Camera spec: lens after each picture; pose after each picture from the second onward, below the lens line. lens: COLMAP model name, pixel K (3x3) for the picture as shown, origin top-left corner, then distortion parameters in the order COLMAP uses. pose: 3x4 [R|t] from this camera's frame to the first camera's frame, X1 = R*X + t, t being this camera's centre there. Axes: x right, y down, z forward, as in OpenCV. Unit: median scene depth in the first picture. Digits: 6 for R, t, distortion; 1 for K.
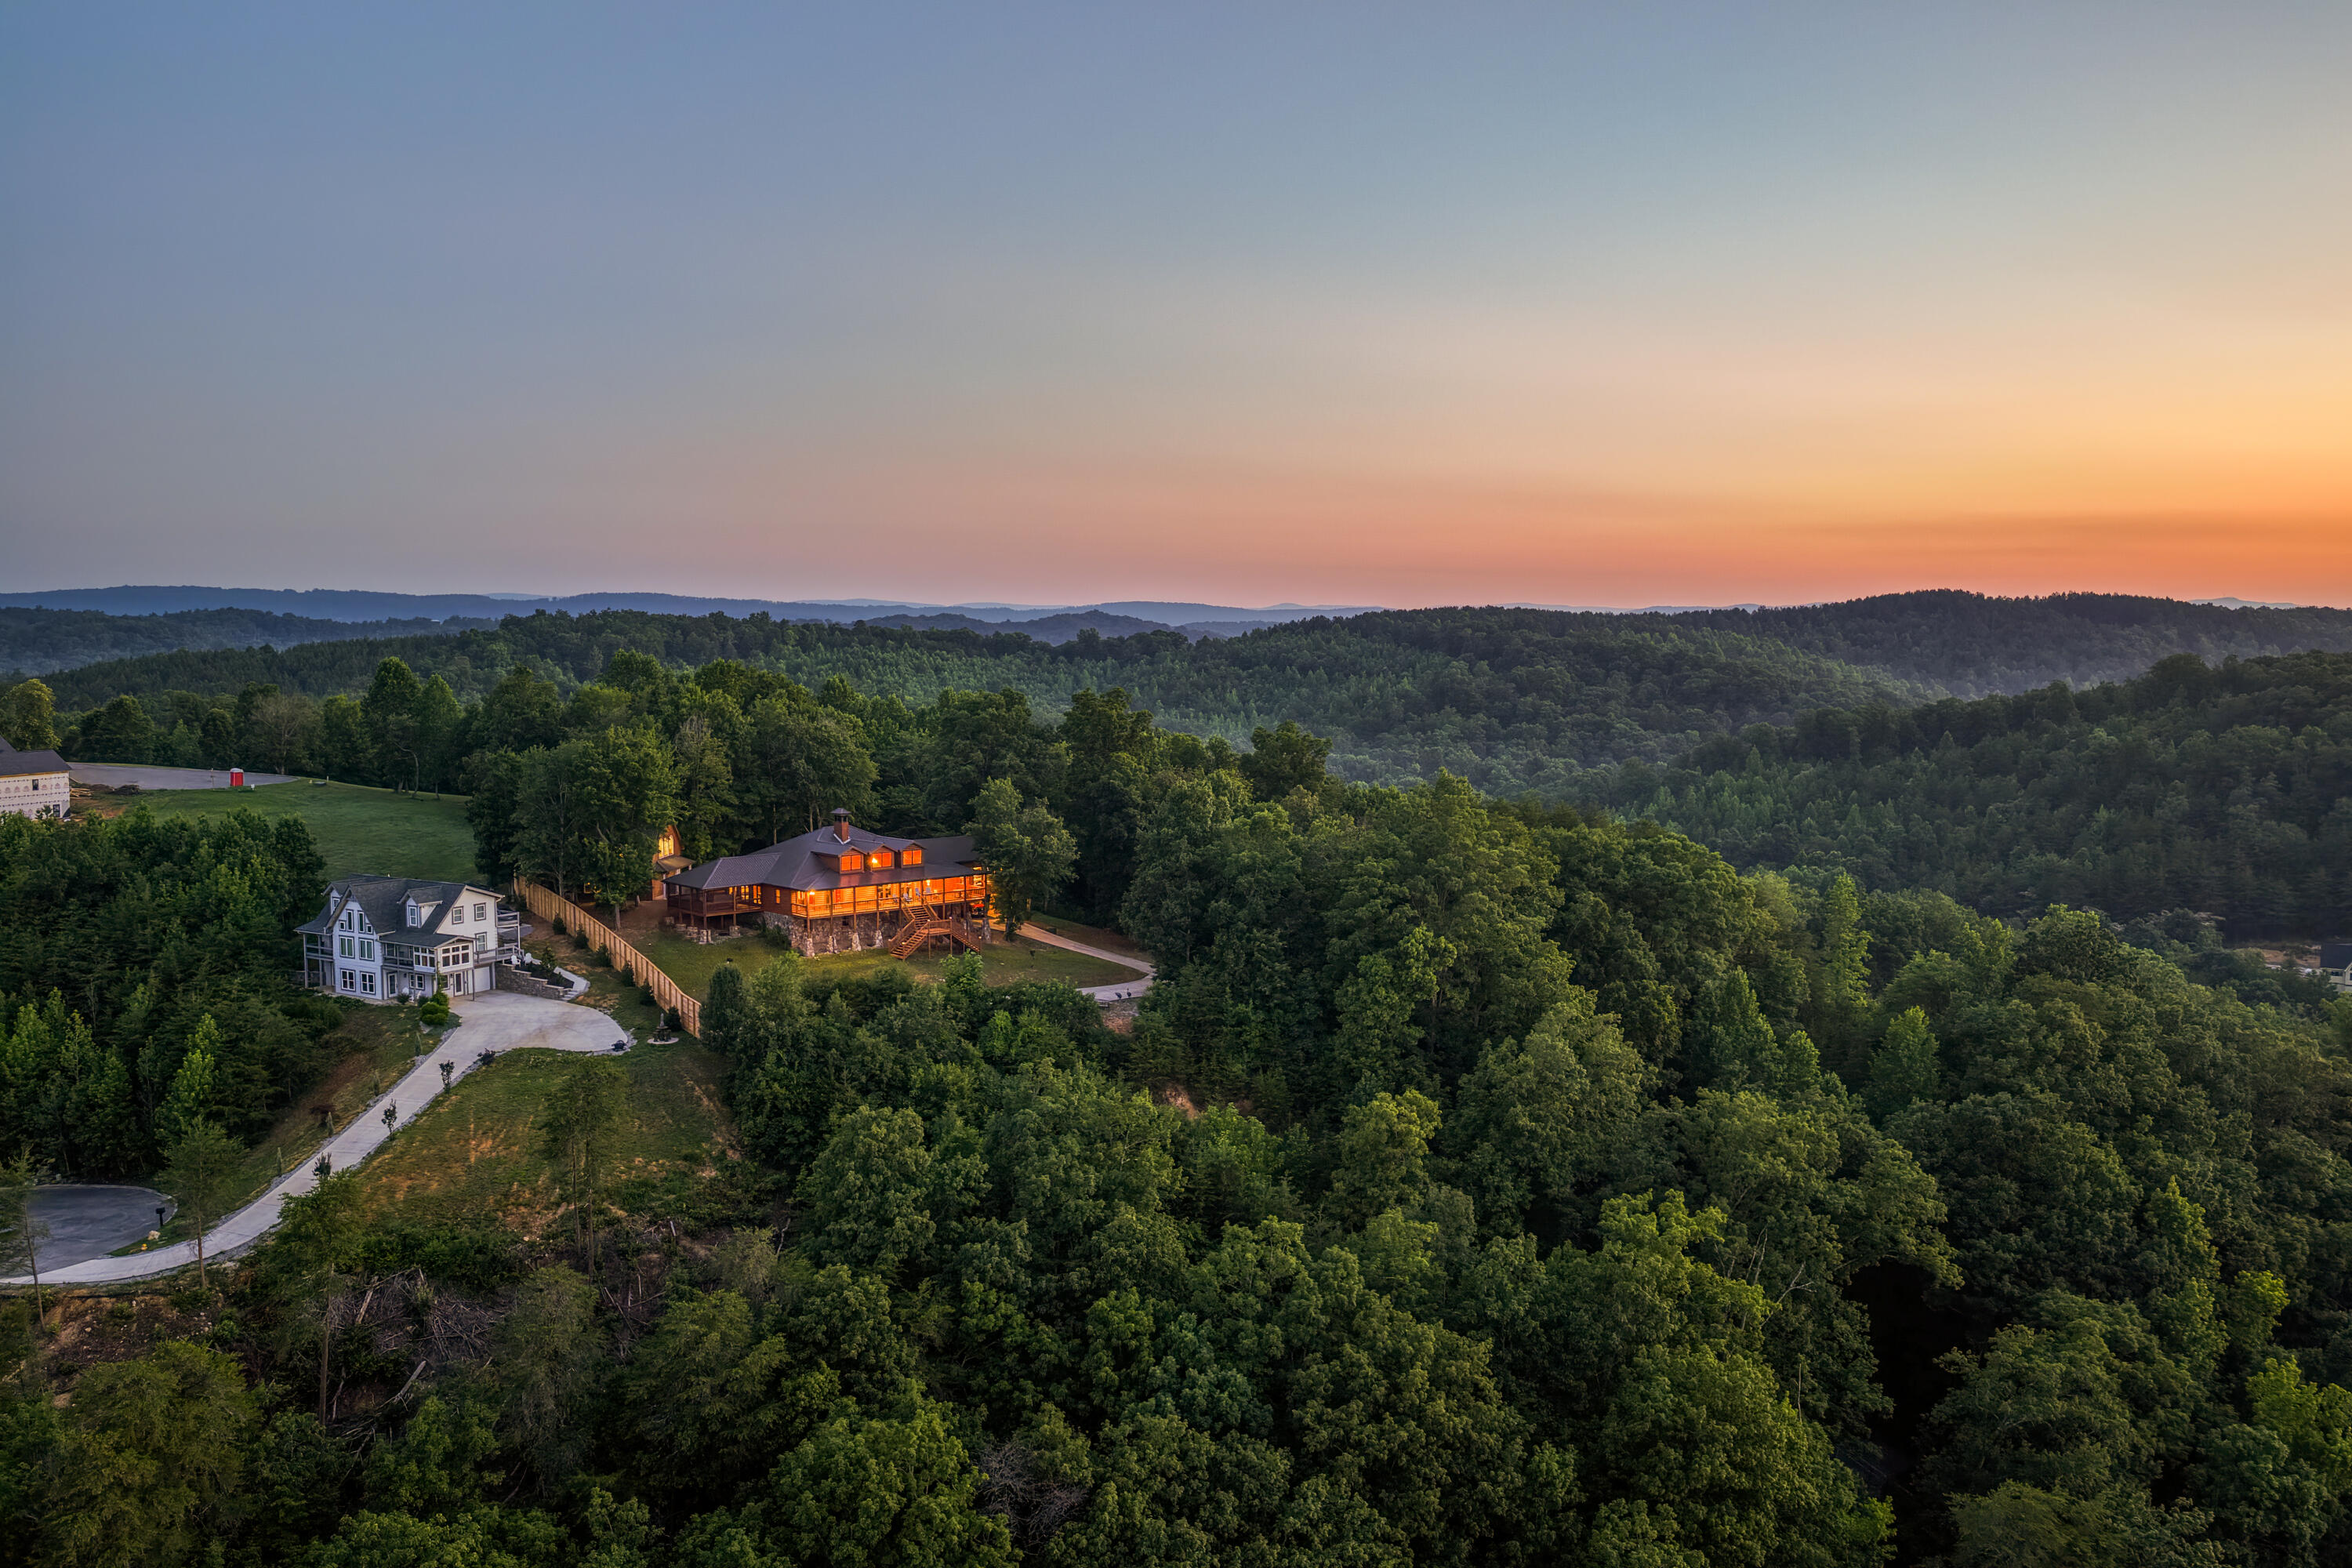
lens RADIAL K [[1951.8, 0, 1181.2], [0, 1951.8, 772.9], [0, 0, 1]] dist [-0.016147, 0.046710]
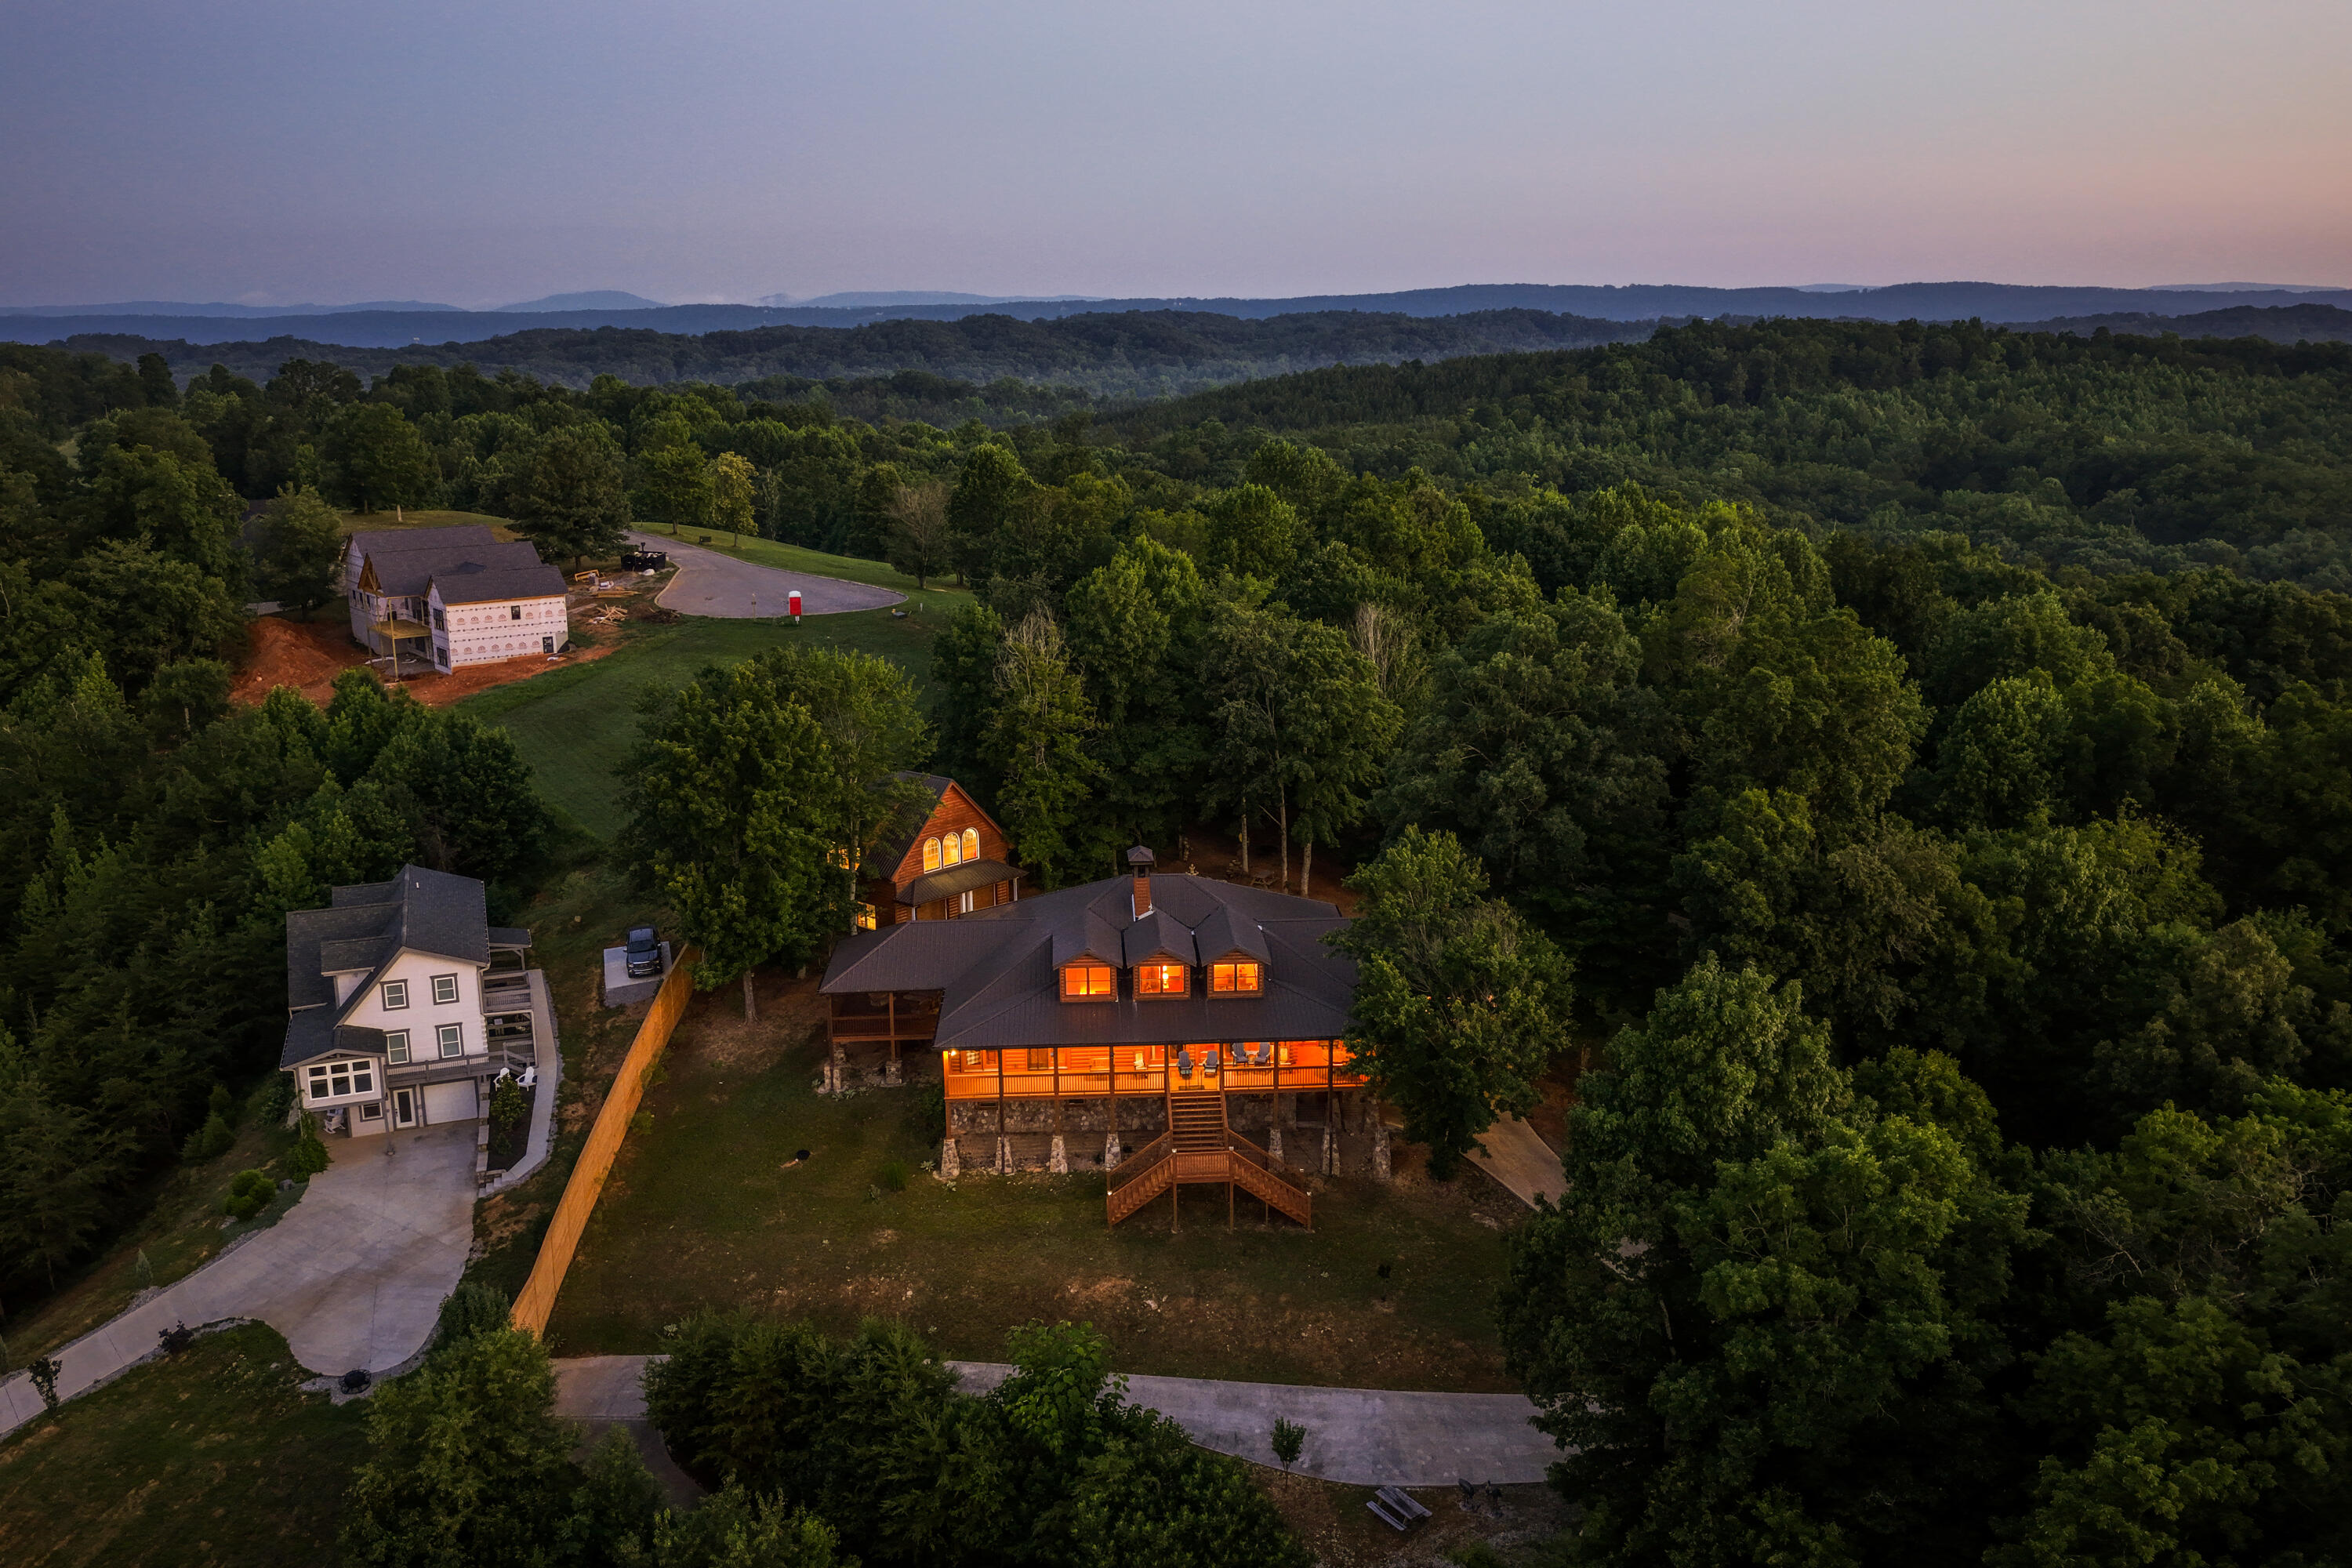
lens RADIAL K [[1951.8, 0, 1181.2], [0, 1951.8, 772.9], [0, 0, 1]] dist [-0.016147, 0.046710]
pose [[0.798367, 0.128421, -0.588318, 0.128213], [-0.036503, 0.985519, 0.165588, -0.086442], [0.601064, -0.110725, 0.791494, 0.642160]]
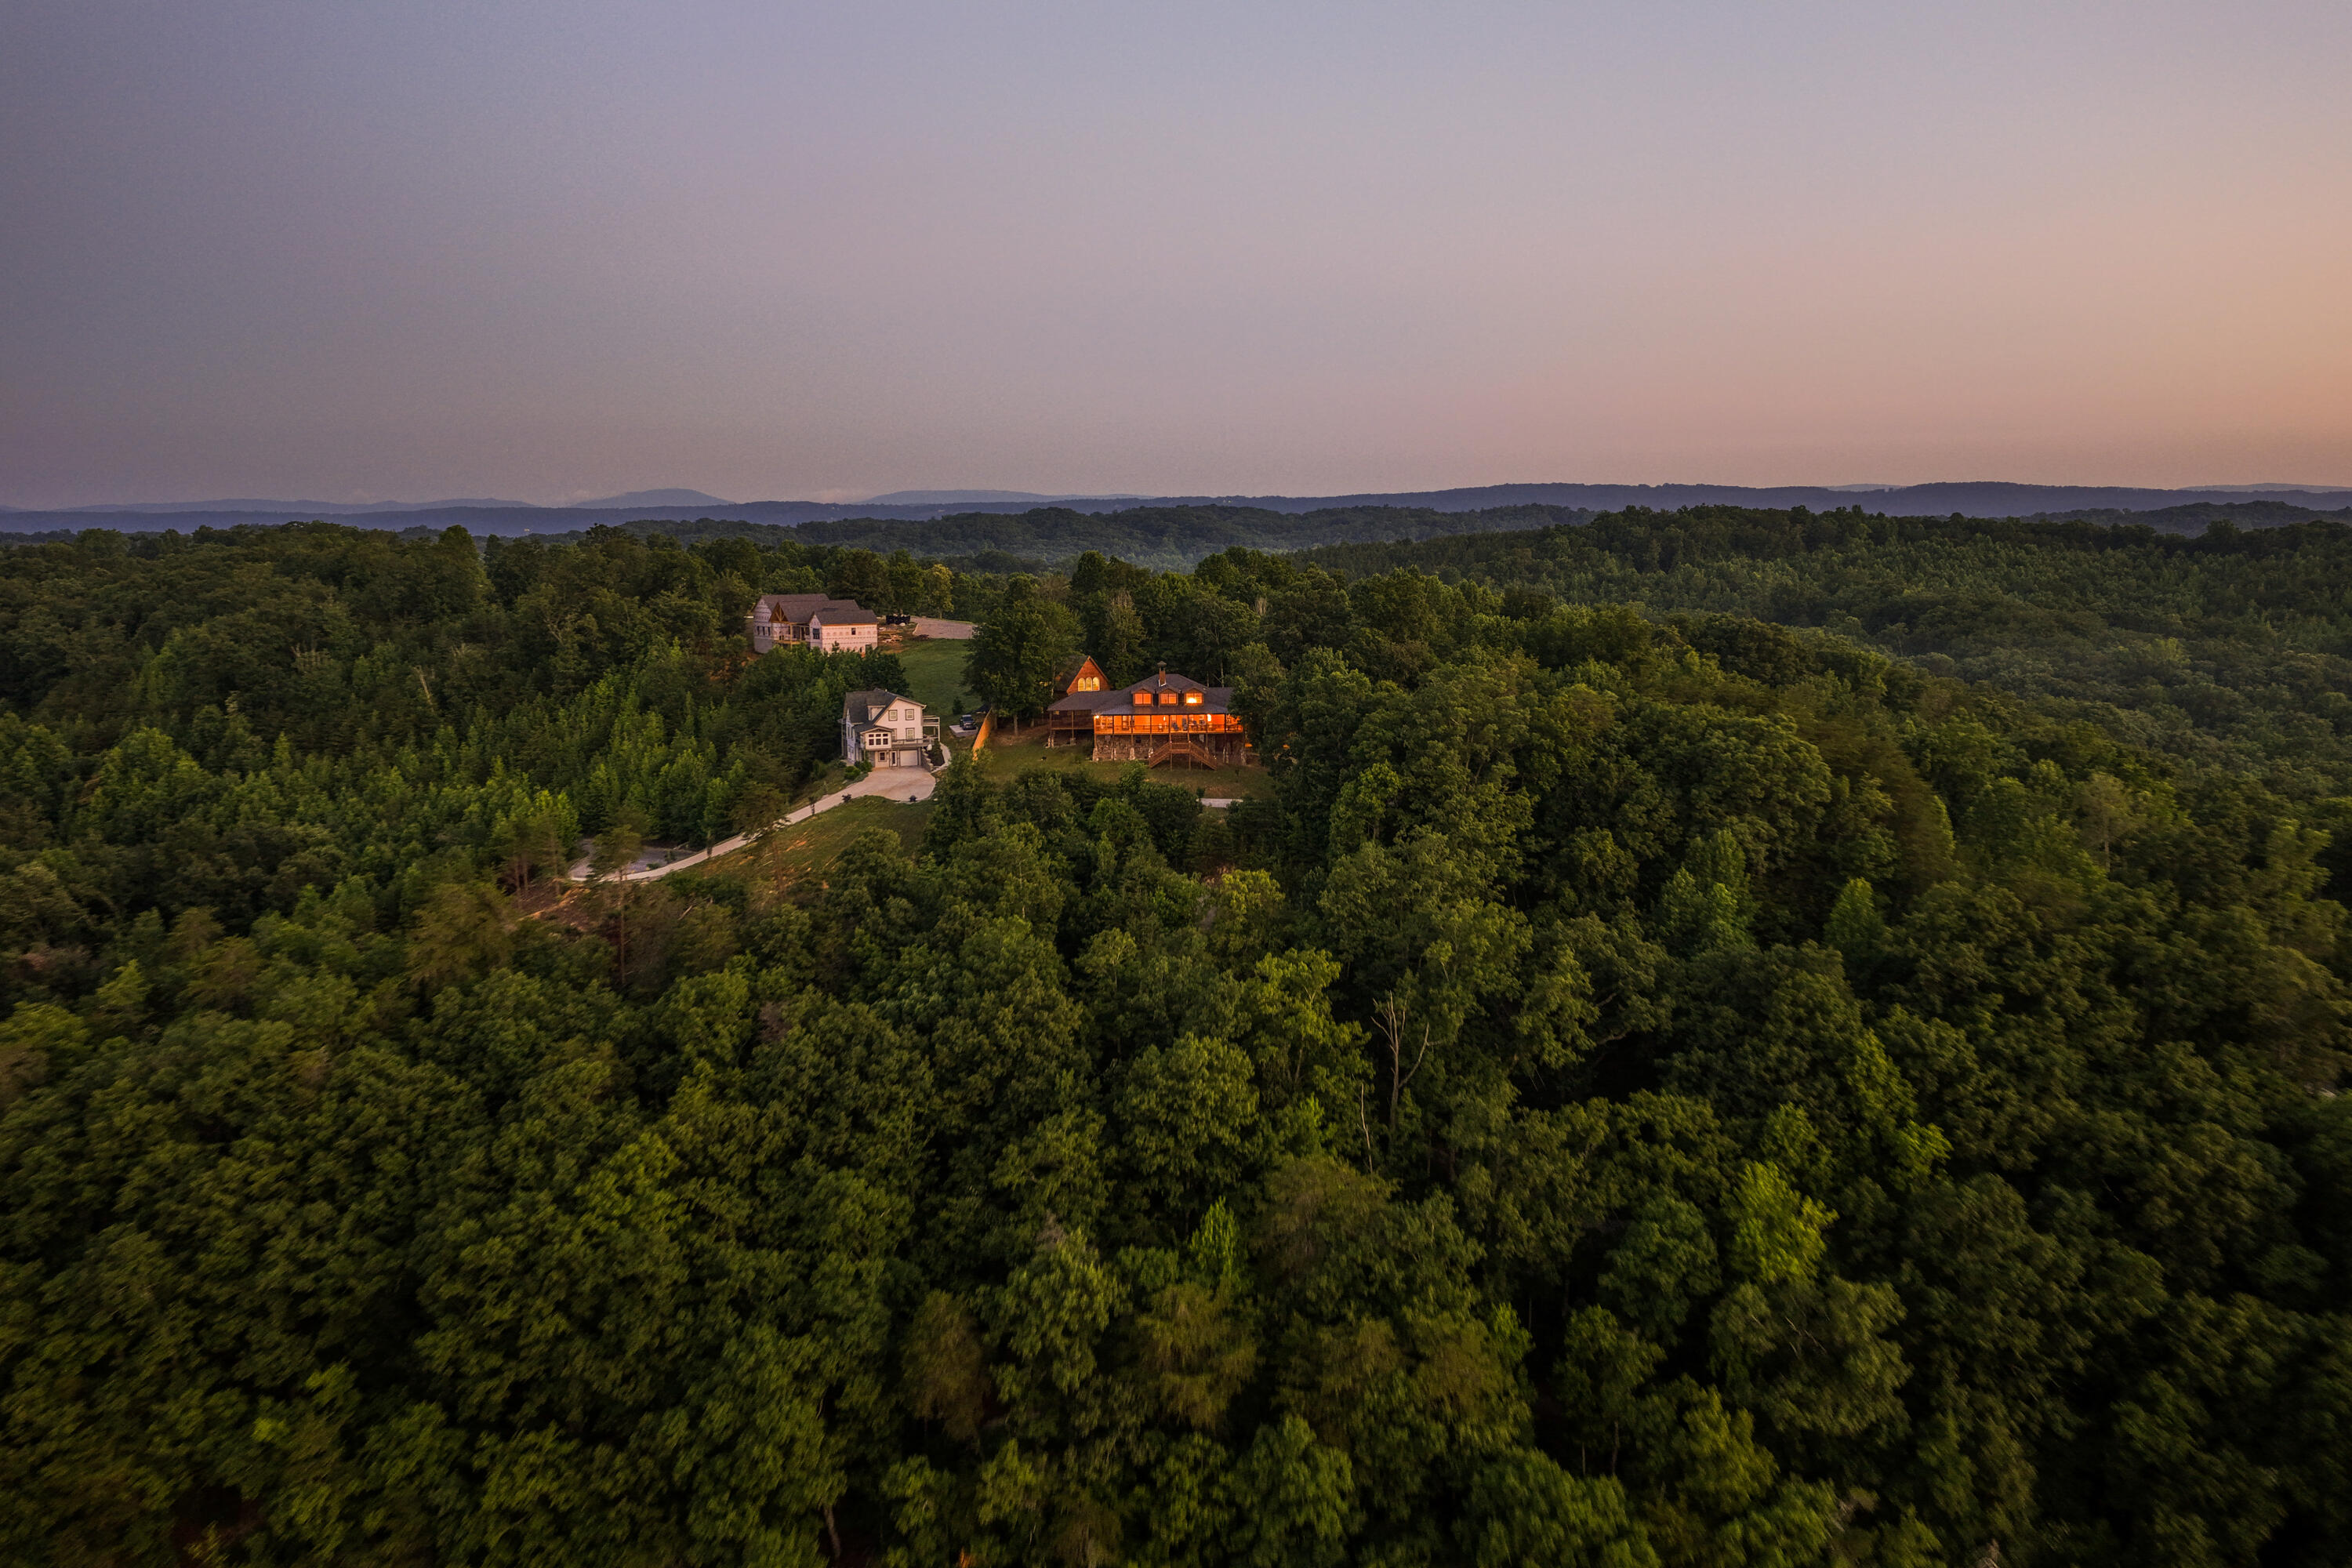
lens RADIAL K [[1951.8, 0, 1181.2], [0, 1951.8, 772.9], [0, 0, 1]] dist [-0.016147, 0.046710]
pose [[0.782521, 0.074045, -0.618206, 0.731467], [-0.039802, 0.996821, 0.069013, 0.001208], [0.621351, -0.029399, 0.782981, -0.085865]]
